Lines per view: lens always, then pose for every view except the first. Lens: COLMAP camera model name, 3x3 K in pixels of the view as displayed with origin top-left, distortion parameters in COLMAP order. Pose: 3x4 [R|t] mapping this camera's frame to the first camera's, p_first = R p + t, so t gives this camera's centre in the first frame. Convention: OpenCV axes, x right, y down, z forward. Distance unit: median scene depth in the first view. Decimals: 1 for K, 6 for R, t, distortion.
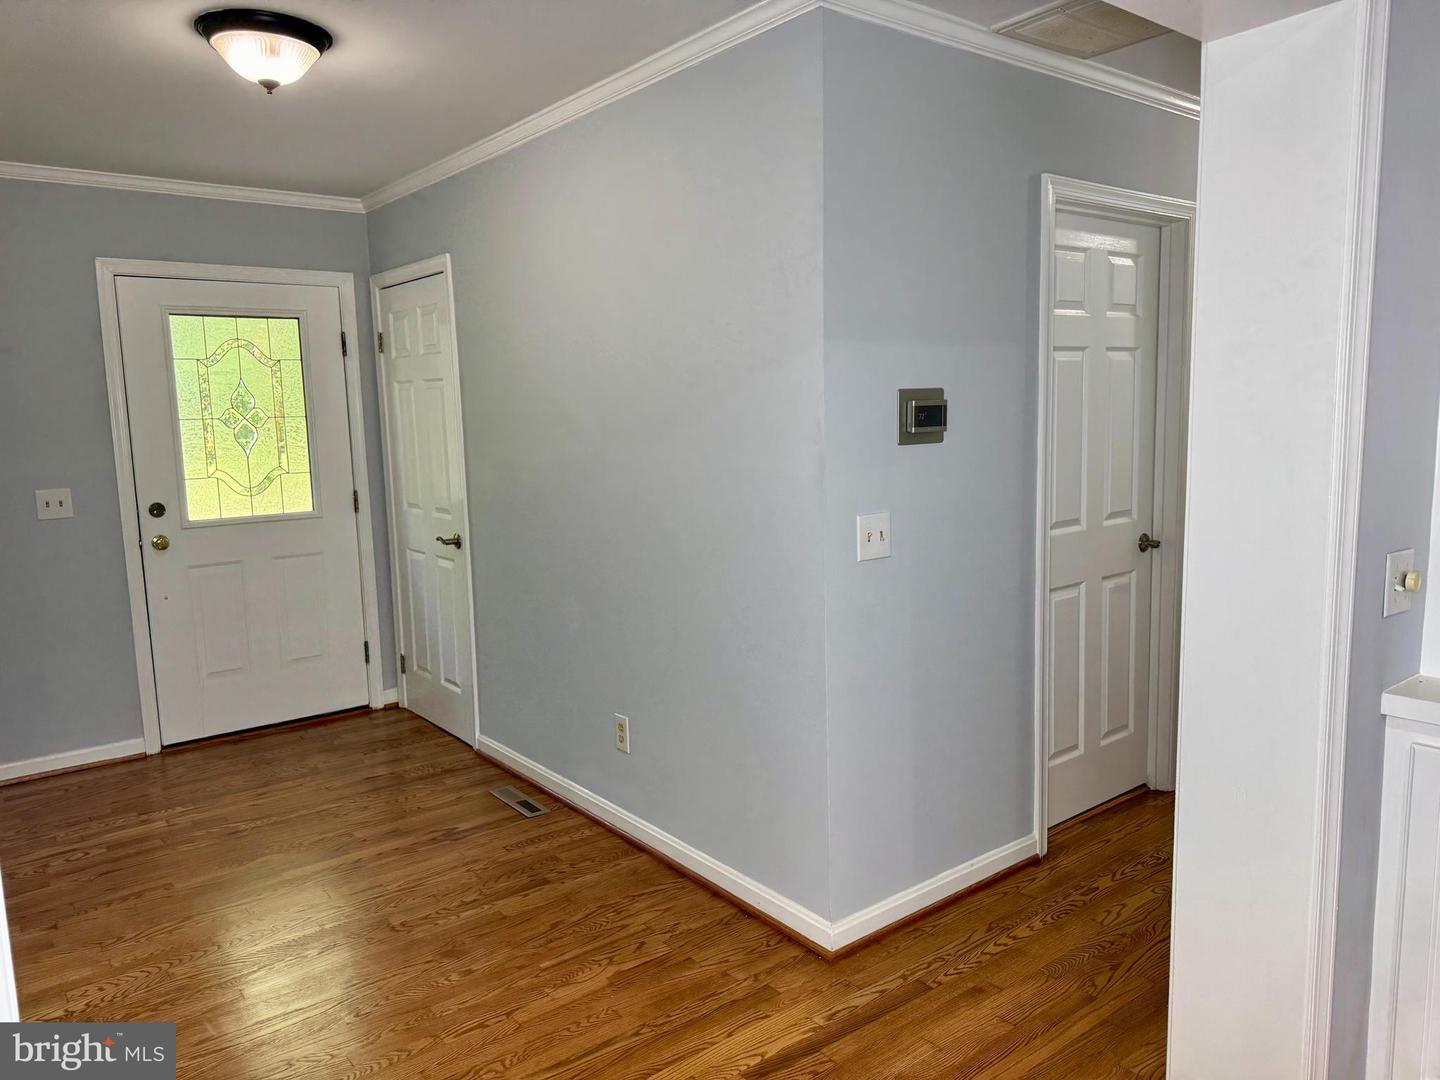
lens RADIAL K [[1026.3, 0, 720.8], [0, 1026.3, 539.5], [0, 0, 1]] dist [0.023914, -0.011600]
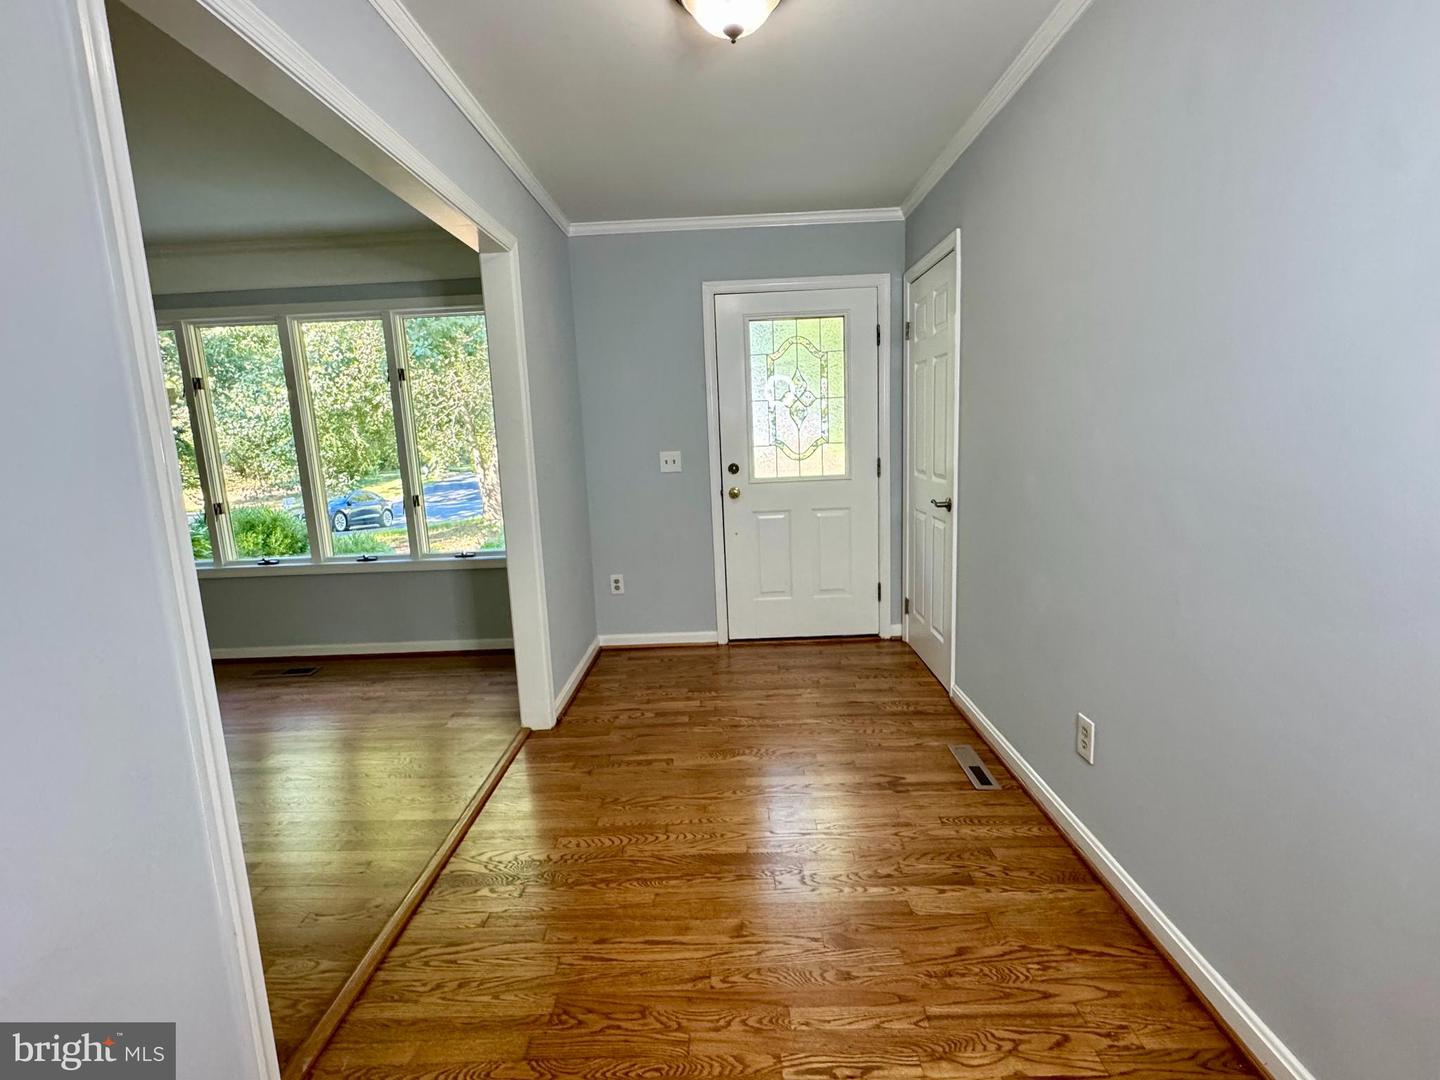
lens RADIAL K [[675.2, 0, 718.9], [0, 675.2, 538.5], [0, 0, 1]] dist [0.002969, -0.001360]
pose [[0.775795, 0.091836, -0.624266, 0.002804], [-0.059470, 0.995590, 0.072557, -0.000148], [0.628176, -0.019165, 0.777835, 0.326196]]
